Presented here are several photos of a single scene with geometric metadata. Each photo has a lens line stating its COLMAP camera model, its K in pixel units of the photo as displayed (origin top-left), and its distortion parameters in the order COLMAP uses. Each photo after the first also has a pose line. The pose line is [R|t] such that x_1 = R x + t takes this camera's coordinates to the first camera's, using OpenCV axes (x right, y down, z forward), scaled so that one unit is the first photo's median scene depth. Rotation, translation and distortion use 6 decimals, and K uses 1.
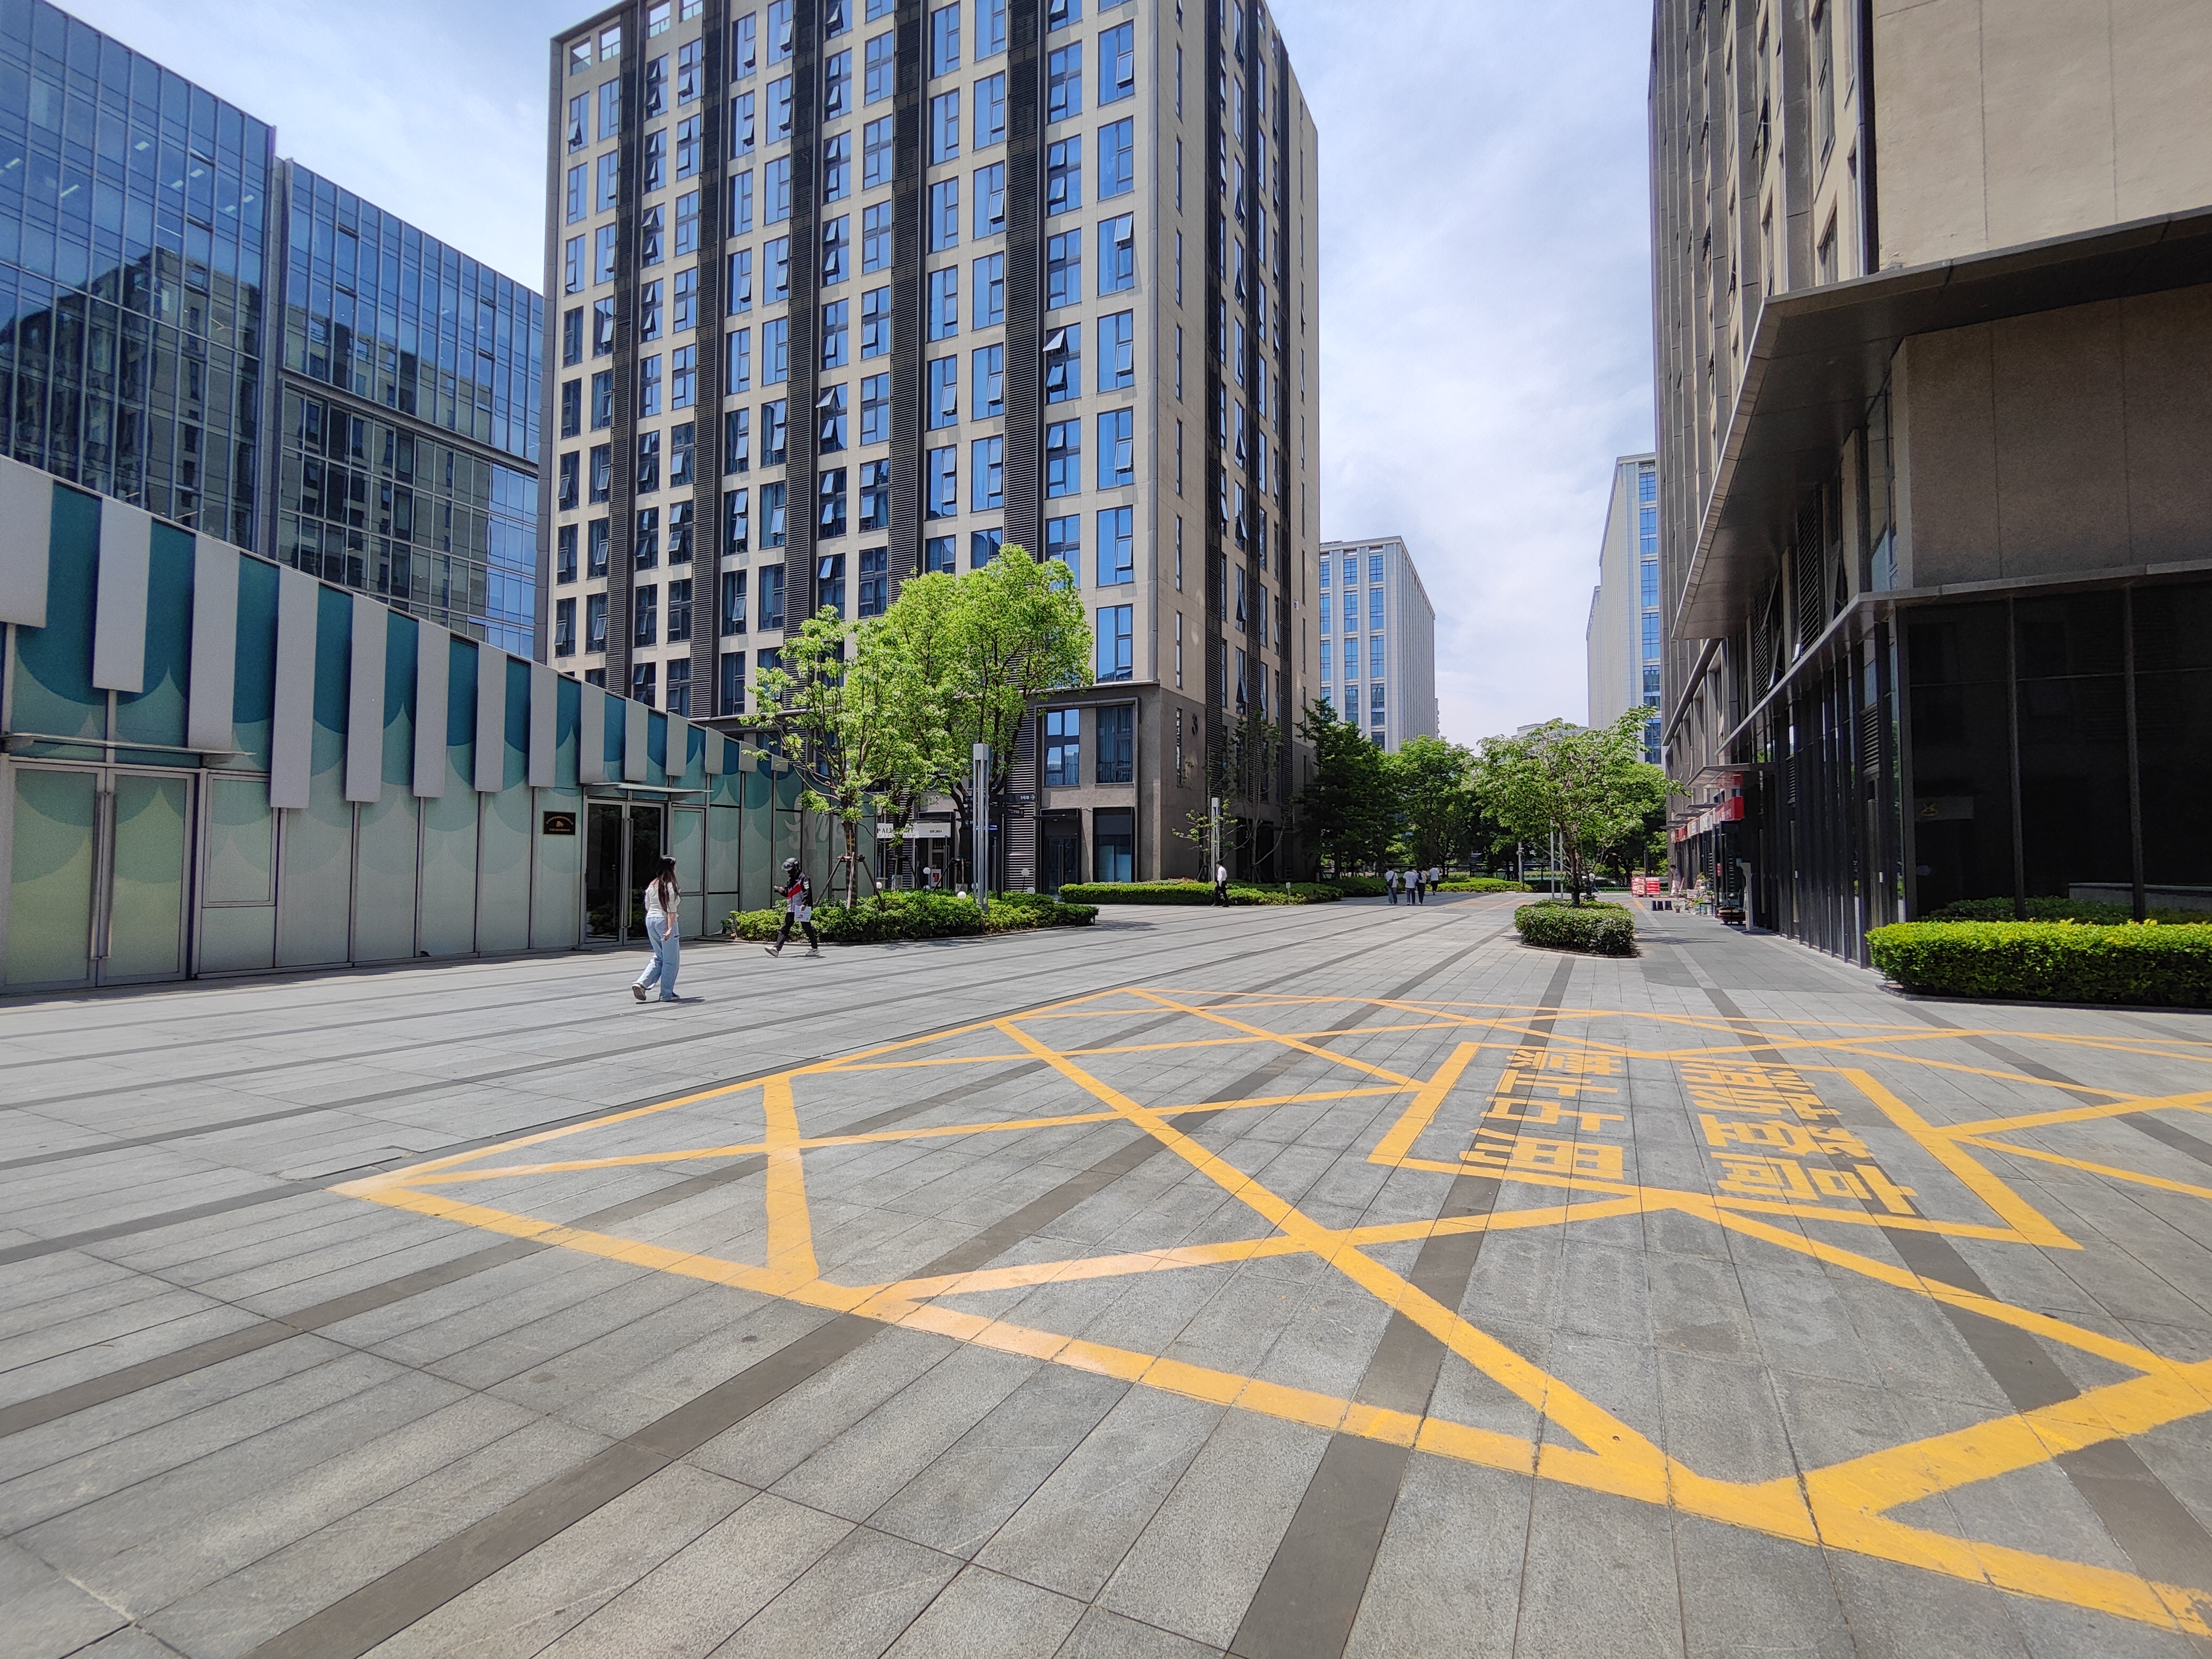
lens RADIAL K [[1013.9, 0, 1115.3], [0, 1013.9, 833.1], [0, 0, 1]] dist [-0.000448, -0.002580]
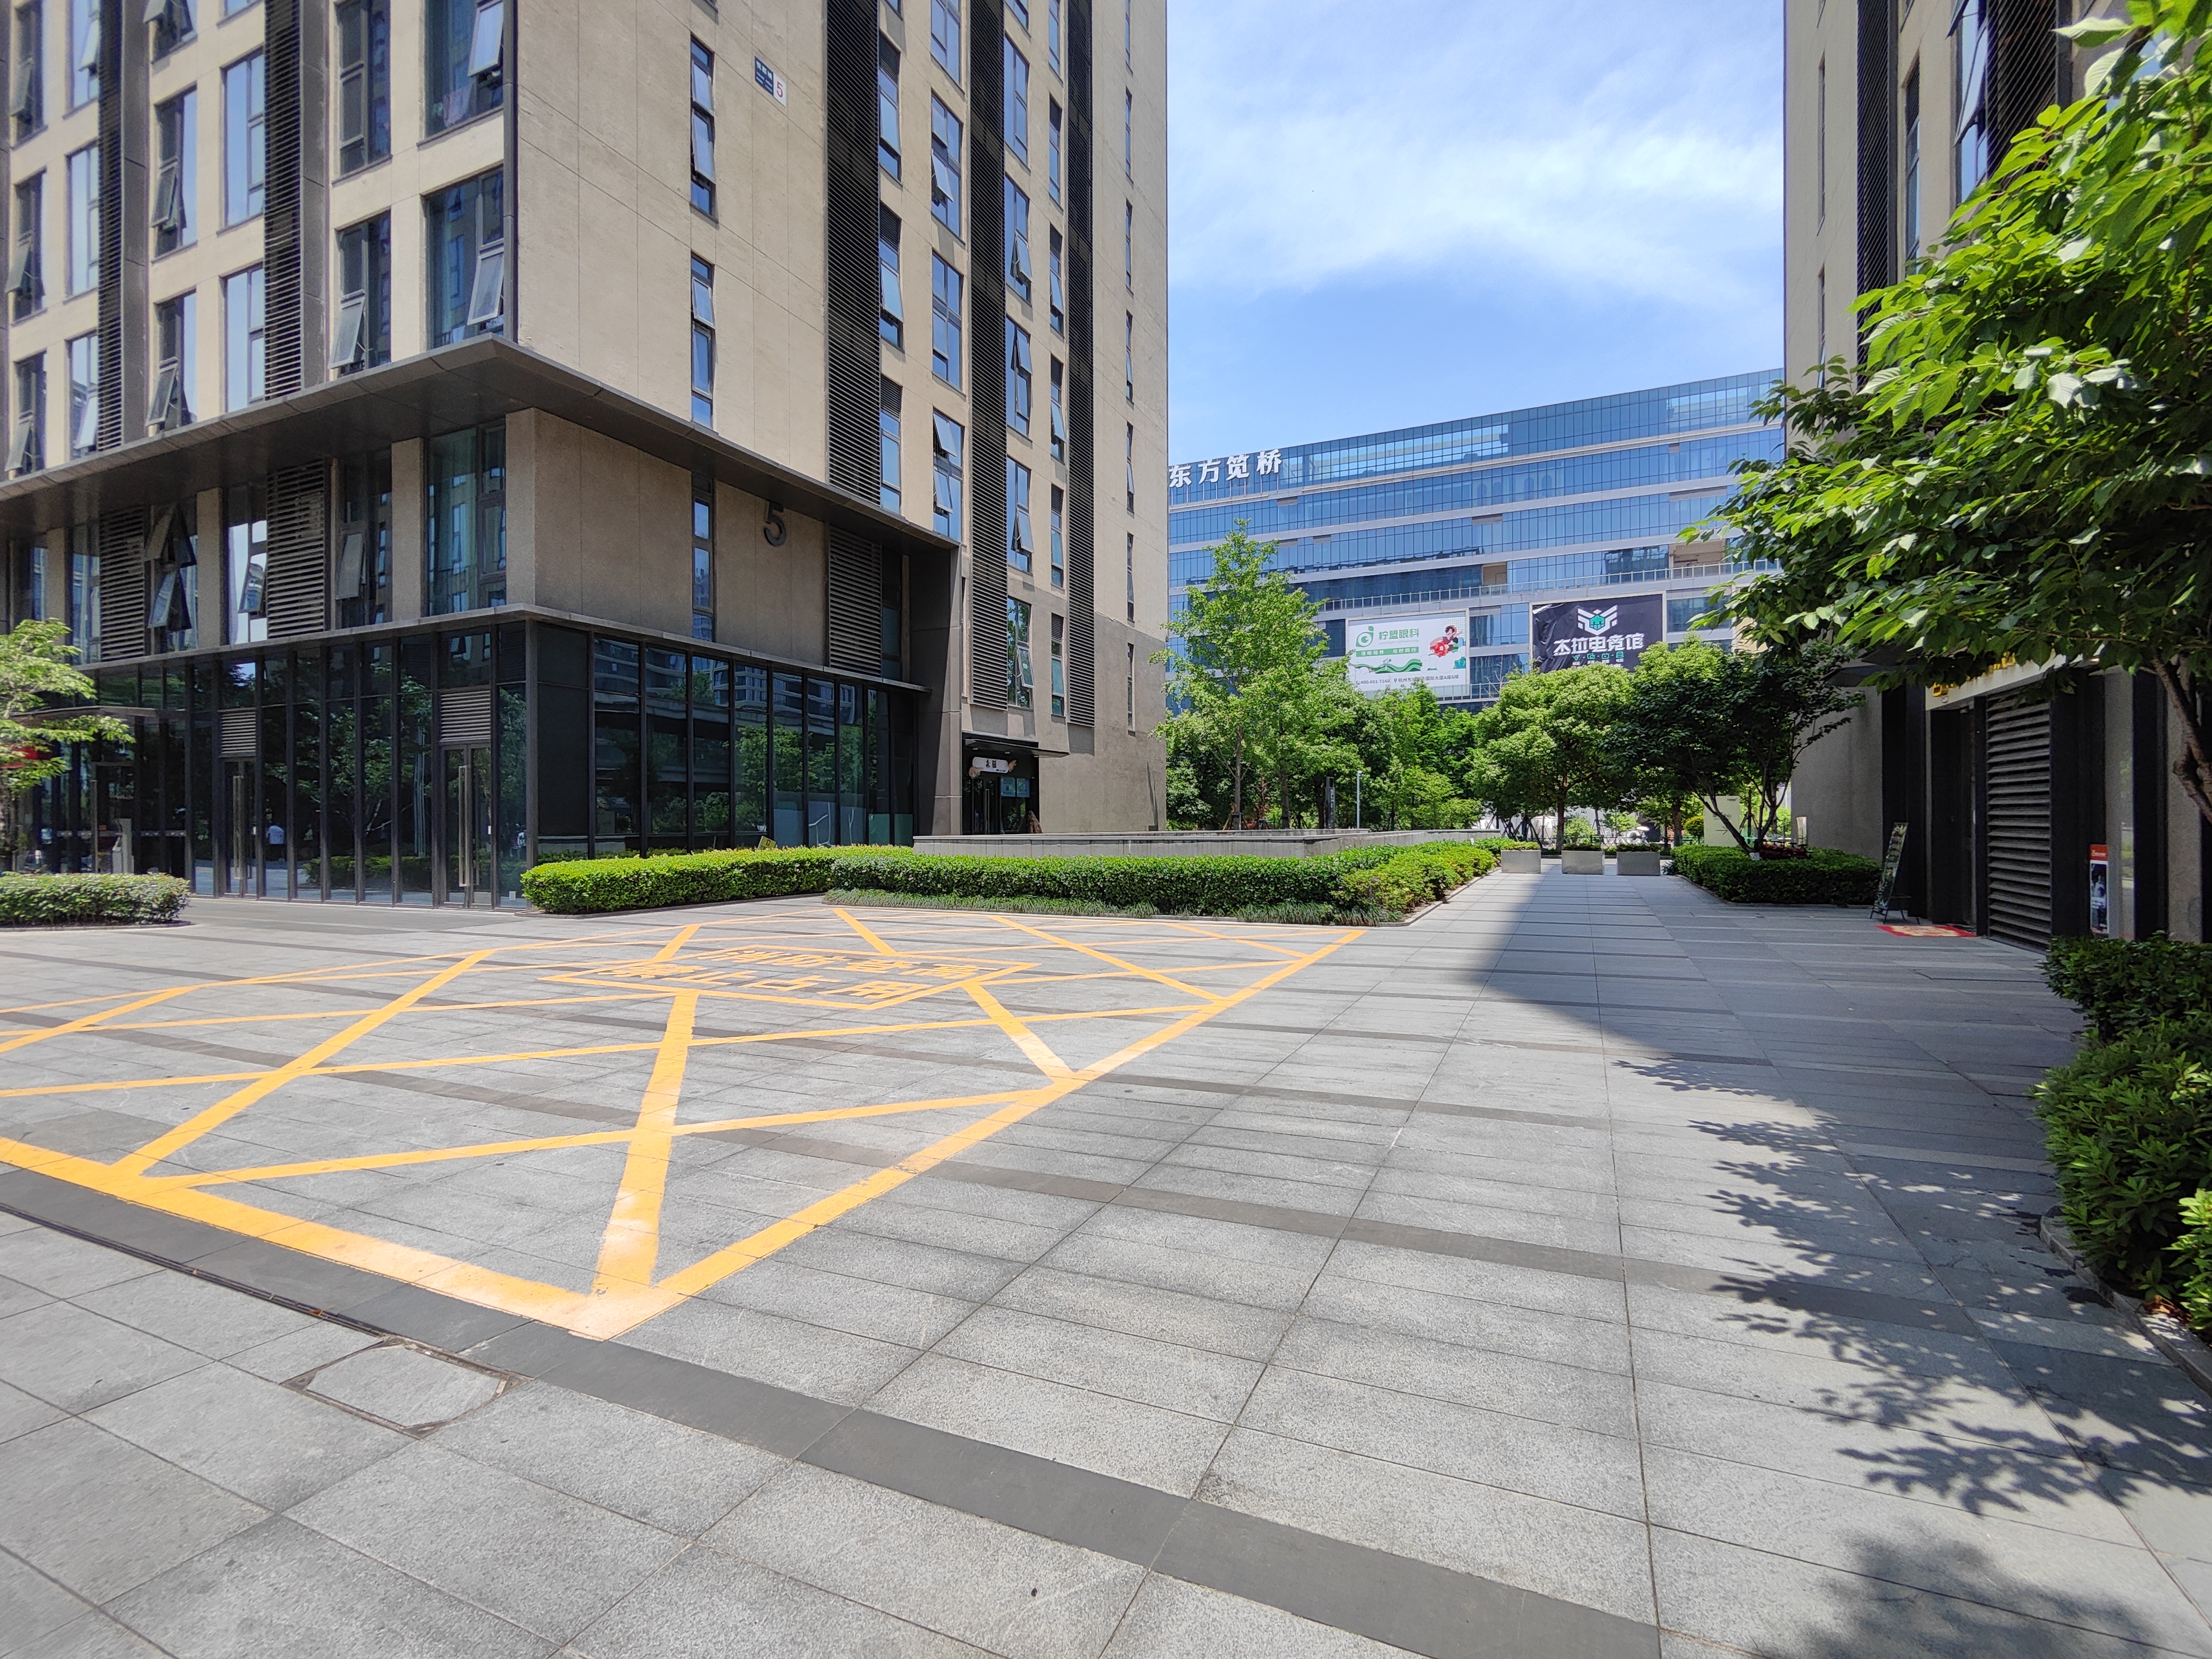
lens RADIAL K [[1013.9, 0, 1126.2], [0, 1013.9, 829.8], [0, 0, 1]] dist [-0.000448, -0.002580]
pose [[-0.021446, -0.005252, 0.999756, -1.627740], [-0.026317, 0.999643, 0.004687, 0.047519], [-0.999424, -0.026210, -0.021577, 0.841028]]
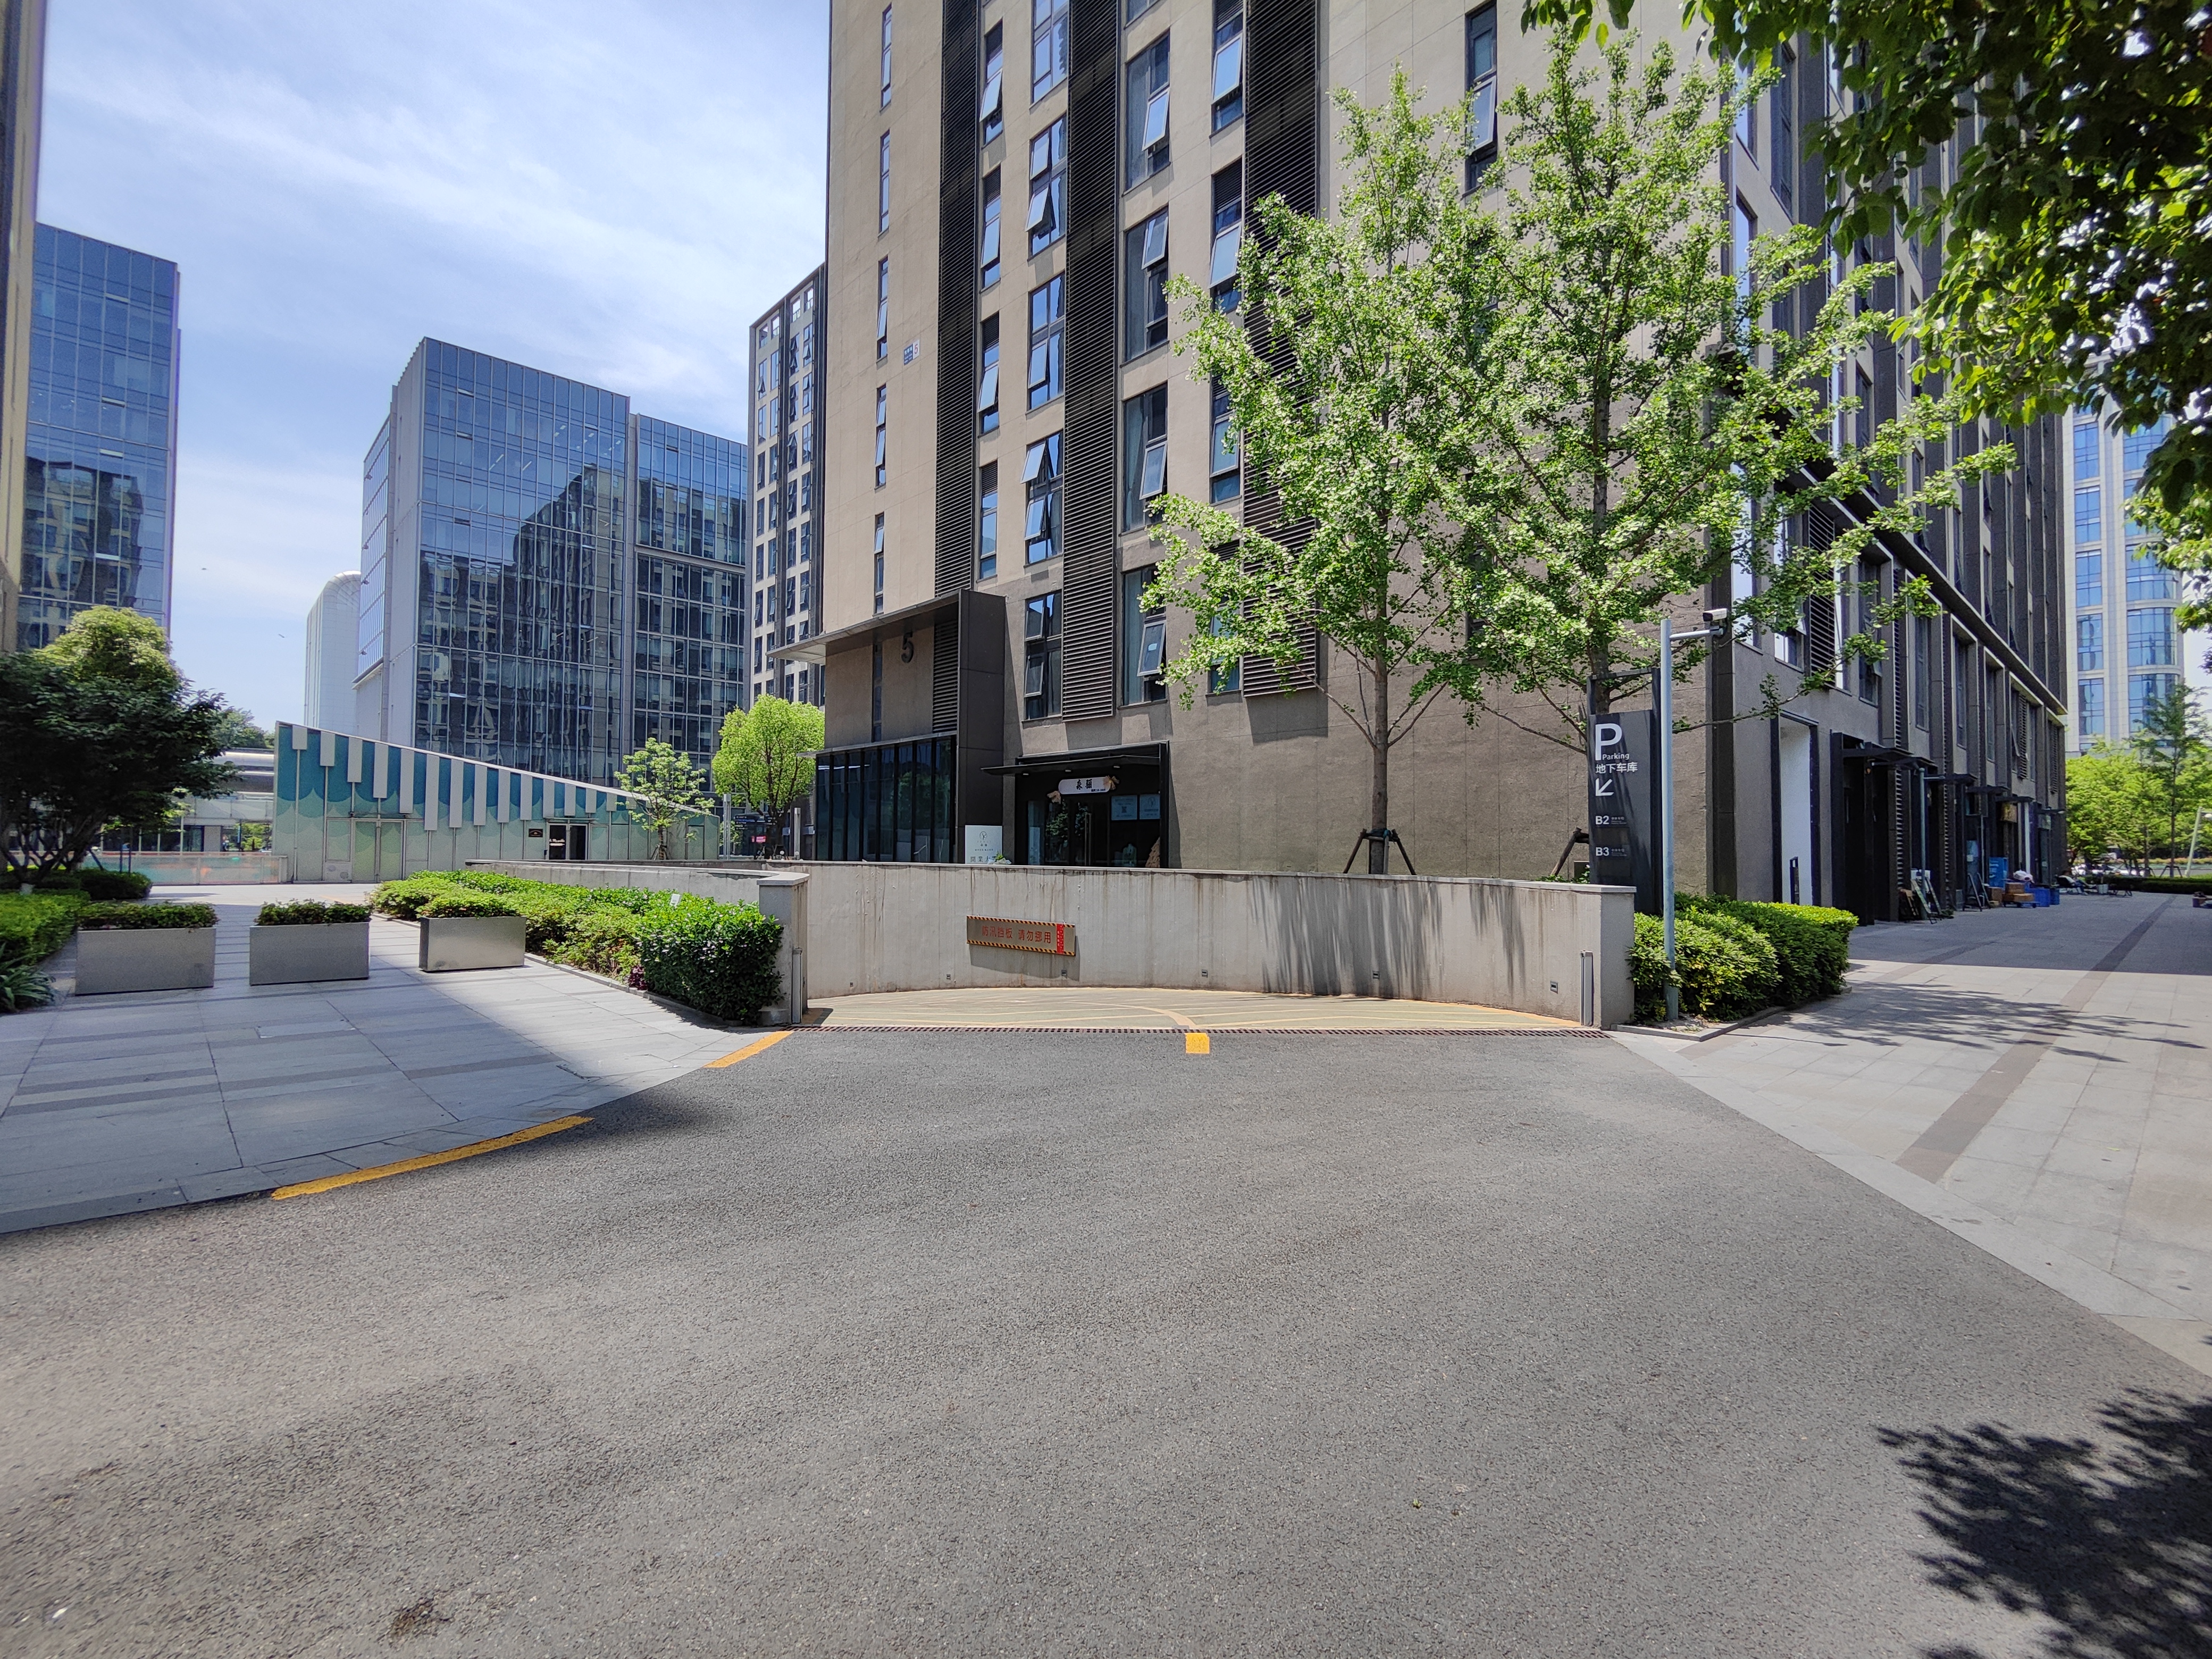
lens RADIAL K [[1013.9, 0, 1119.8], [0, 1013.9, 823.9], [0, 0, 1]] dist [-0.000448, -0.002580]
pose [[0.935288, -0.015495, -0.353549, 1.720650], [0.015355, 0.999877, -0.003201, -0.001461], [0.353555, -0.002435, 0.935410, -0.883491]]
